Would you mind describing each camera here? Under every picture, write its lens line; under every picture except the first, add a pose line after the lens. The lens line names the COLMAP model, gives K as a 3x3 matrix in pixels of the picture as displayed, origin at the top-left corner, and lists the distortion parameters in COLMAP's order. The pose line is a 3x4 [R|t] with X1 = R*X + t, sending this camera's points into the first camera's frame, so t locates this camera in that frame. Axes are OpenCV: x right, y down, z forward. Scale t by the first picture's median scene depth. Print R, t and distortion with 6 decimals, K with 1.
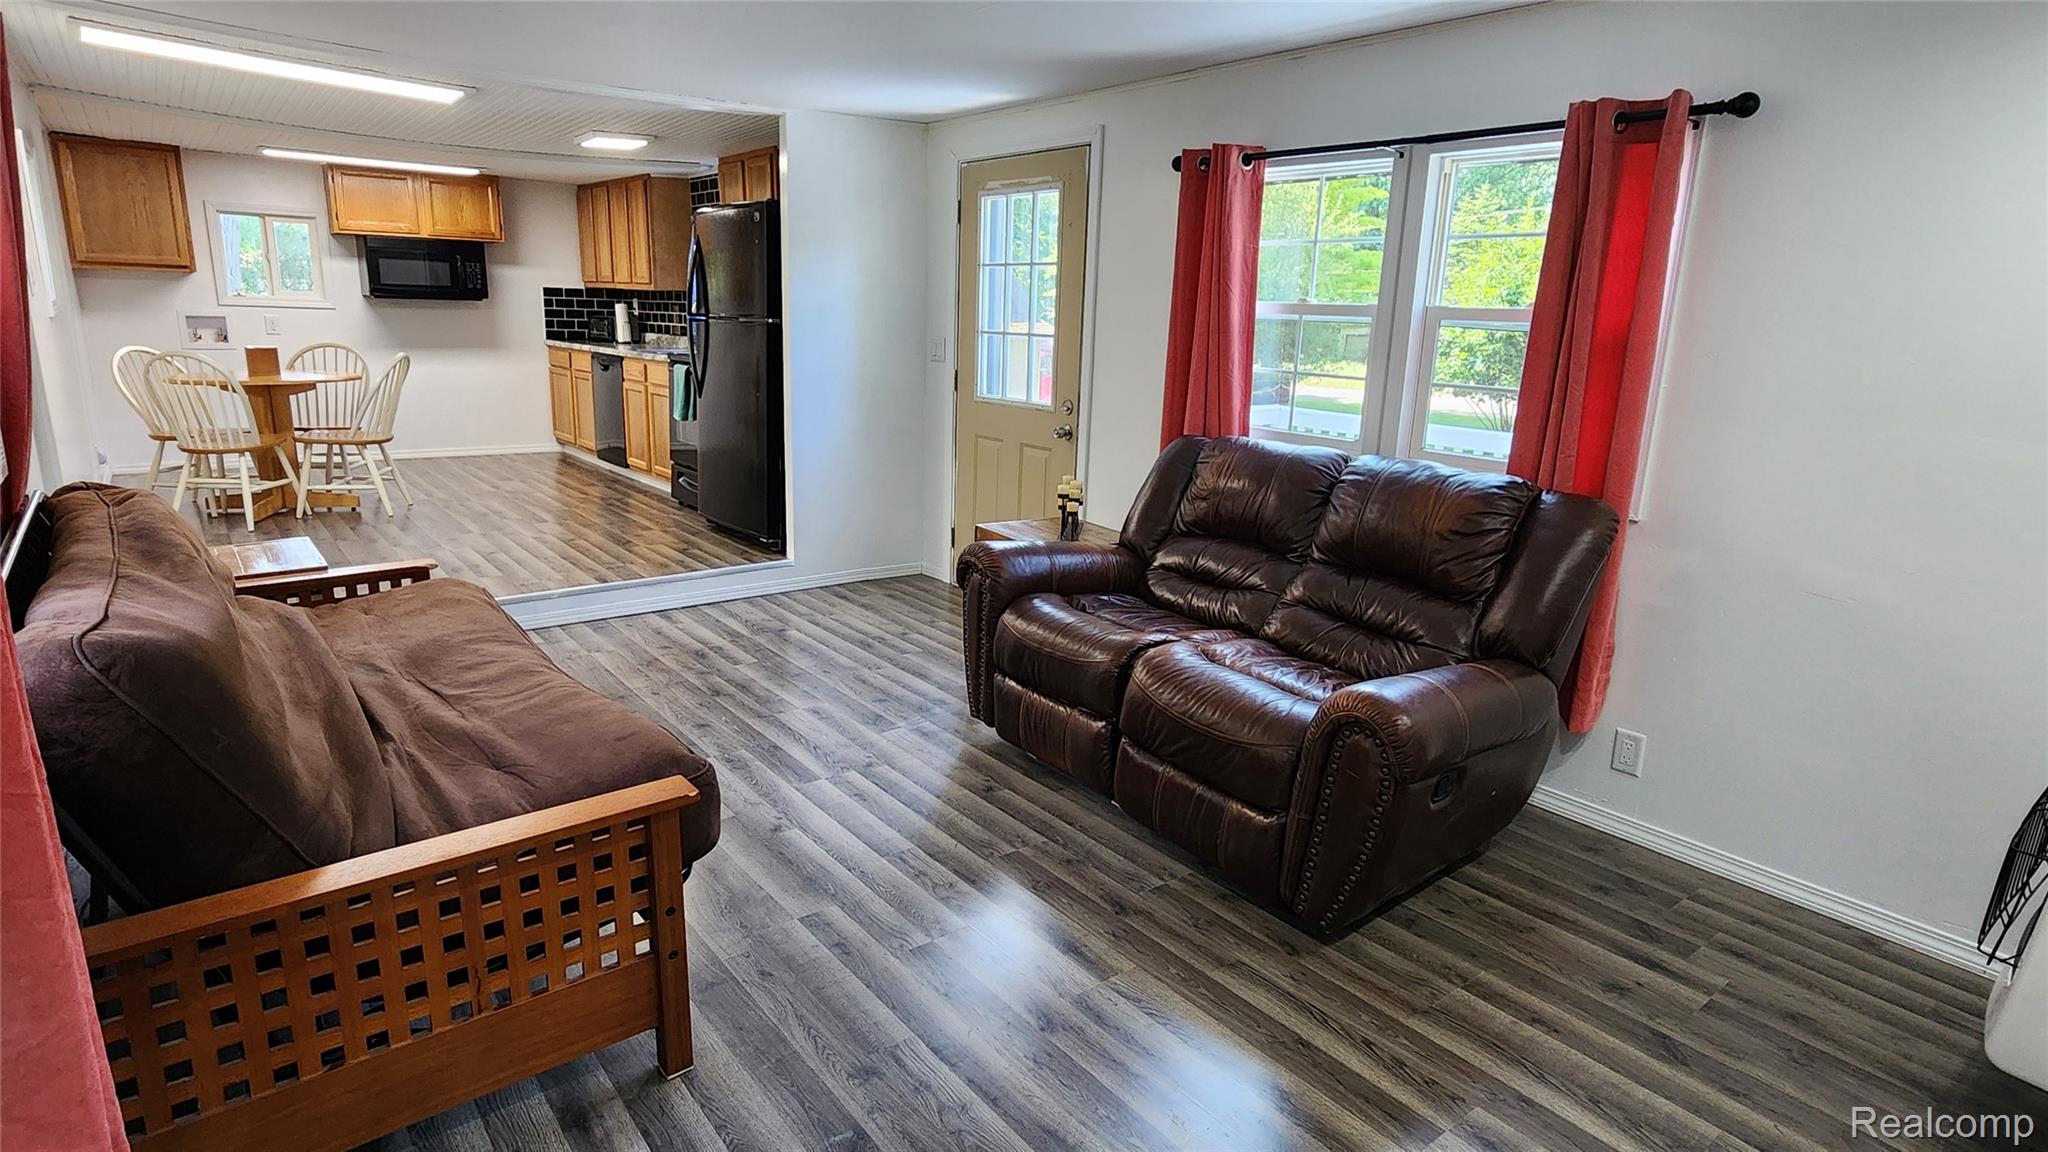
lens RADIAL K [[1063.9, 0, 1017.6], [0, 1063.9, 570.3], [0, 0, 1]] dist [-0.004870, -0.000060]
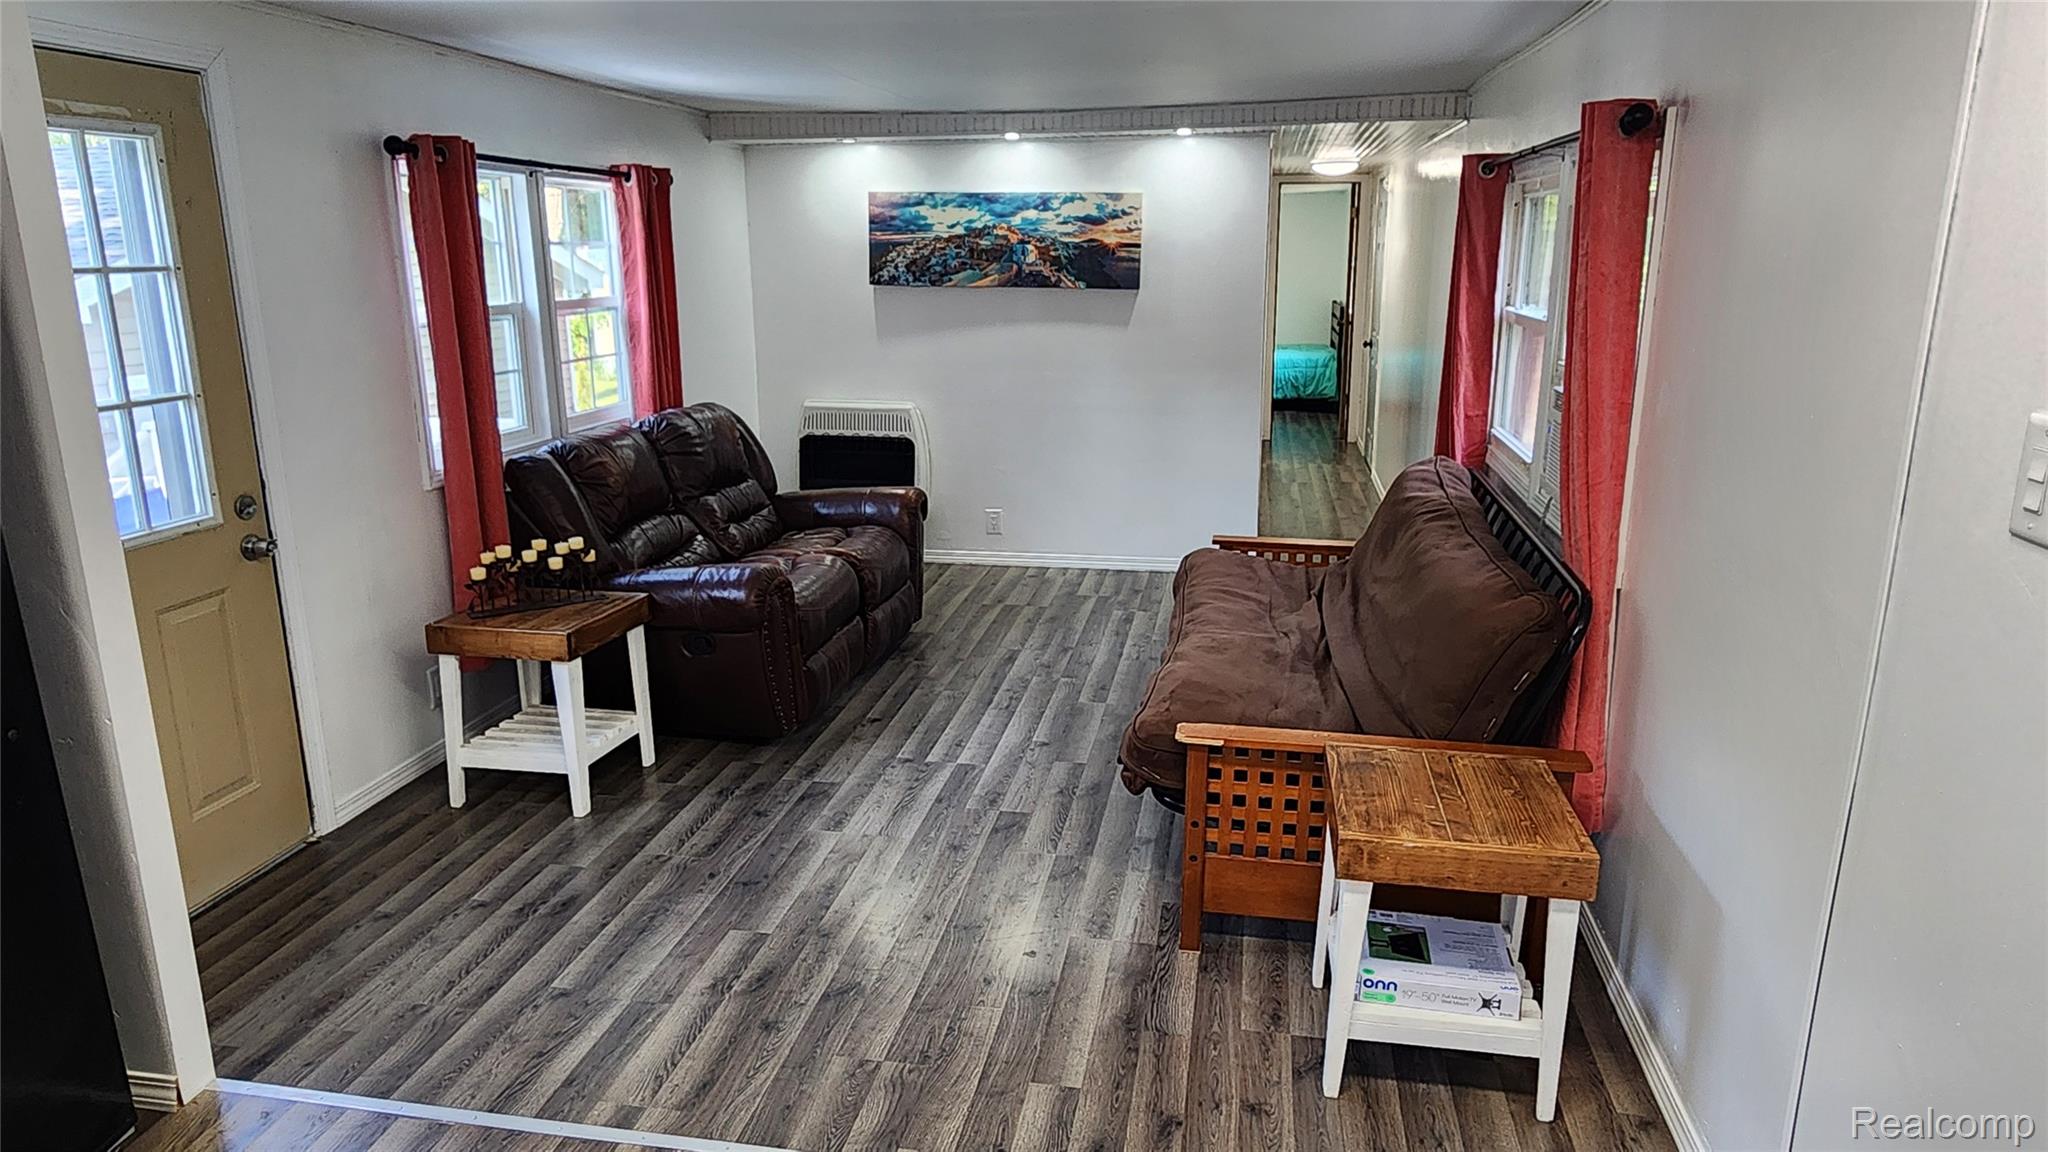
lens RADIAL K [[1242.9, 0, 1018.1], [0, 1242.9, 568.1], [0, 0, 1]] dist [0.000039, 0.000164]
pose [[-0.651769, -0.219699, 0.725899, -0.788349], [0.164609, 0.893329, 0.418171, -0.359565], [-0.740339, 0.392040, -0.546080, 1.122837]]
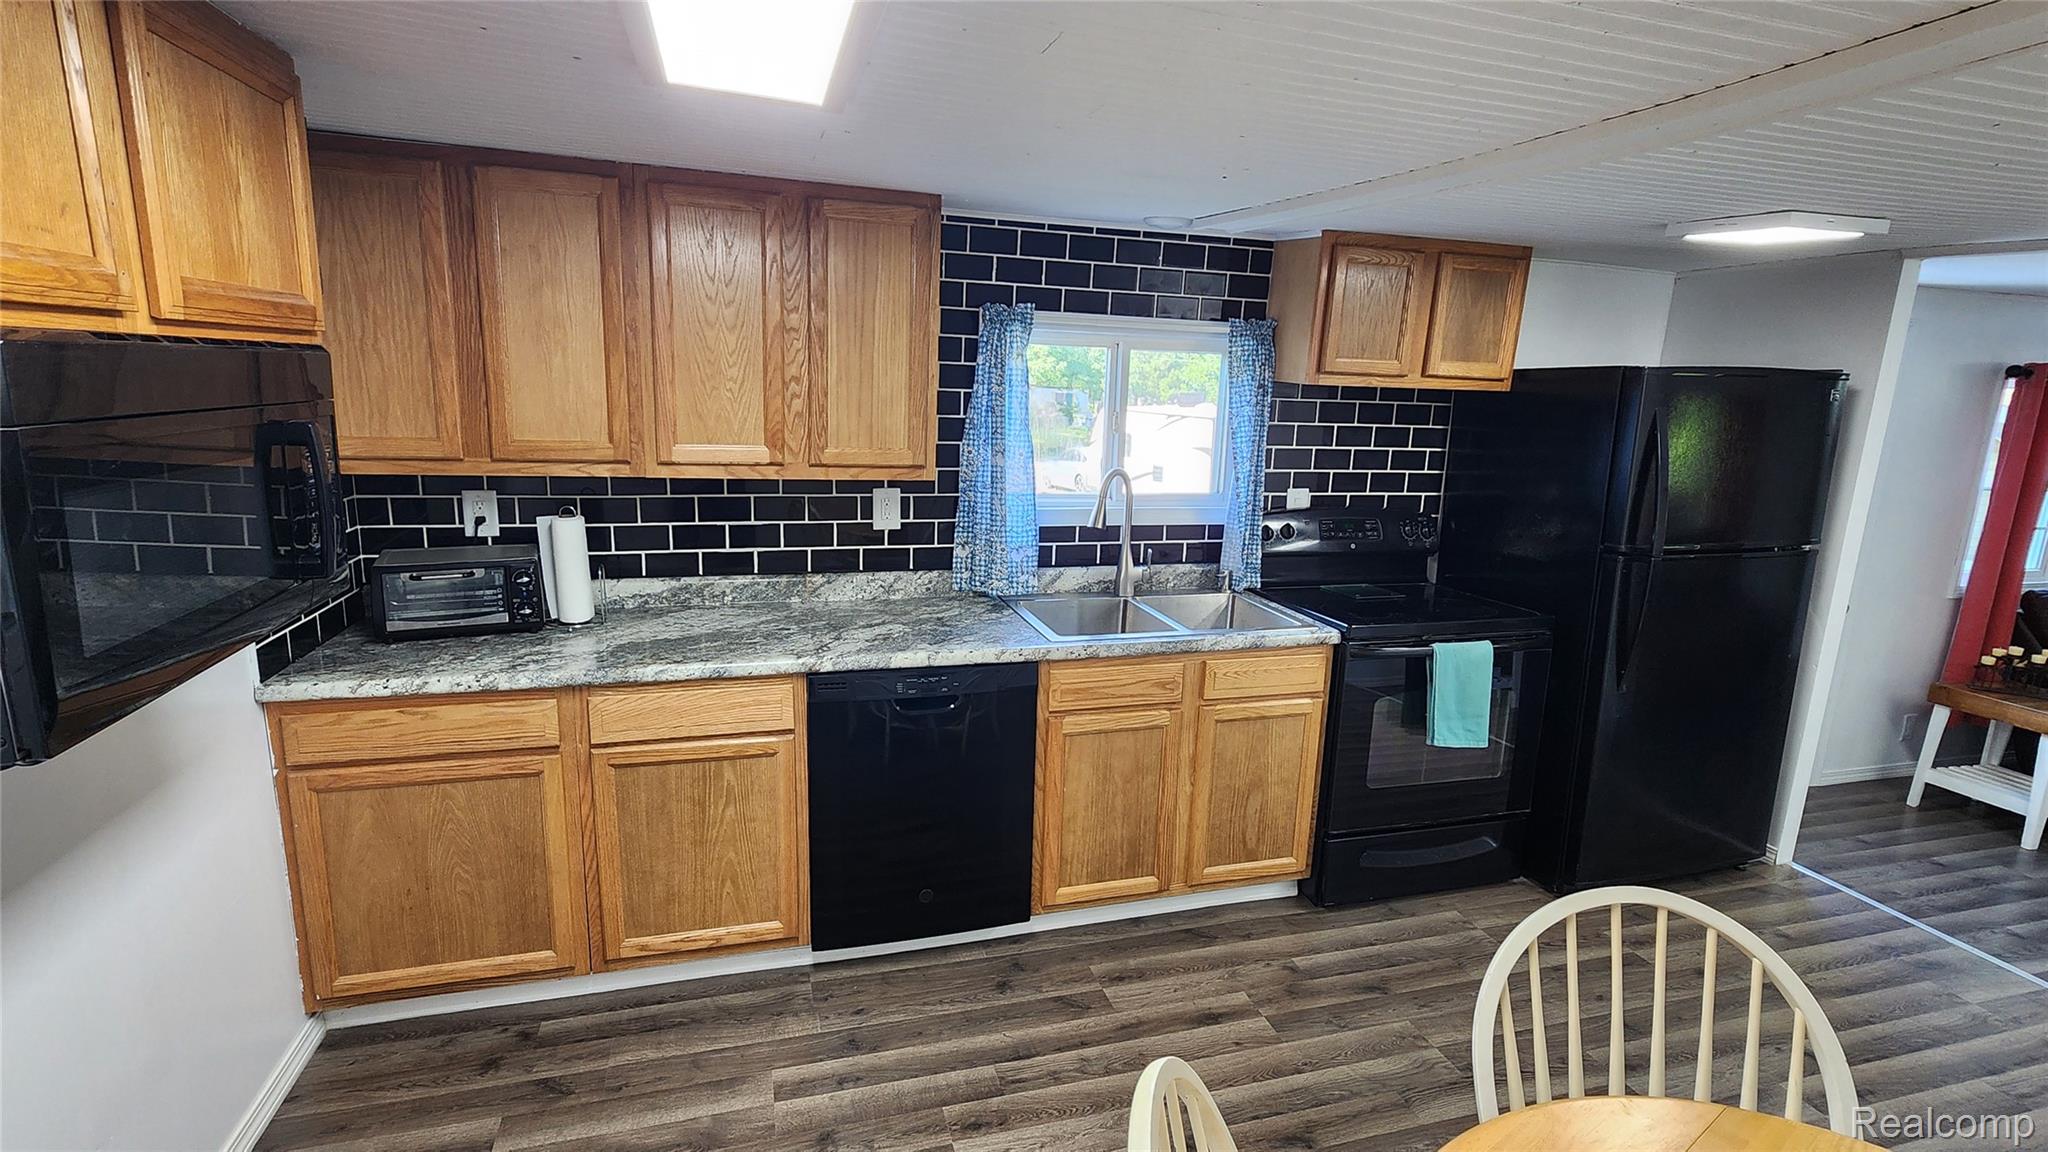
lens RADIAL K [[940.5, 0, 1018.7], [0, 940.5, 576.9], [0, 0, 1]] dist [0.001201, 0.000126]
pose [[0.392897, -0.206682, 0.896055, -1.116956], [0.198118, 0.970557, 0.136997, -0.456881], [-0.897987, 0.123699, 0.422276, 1.381736]]
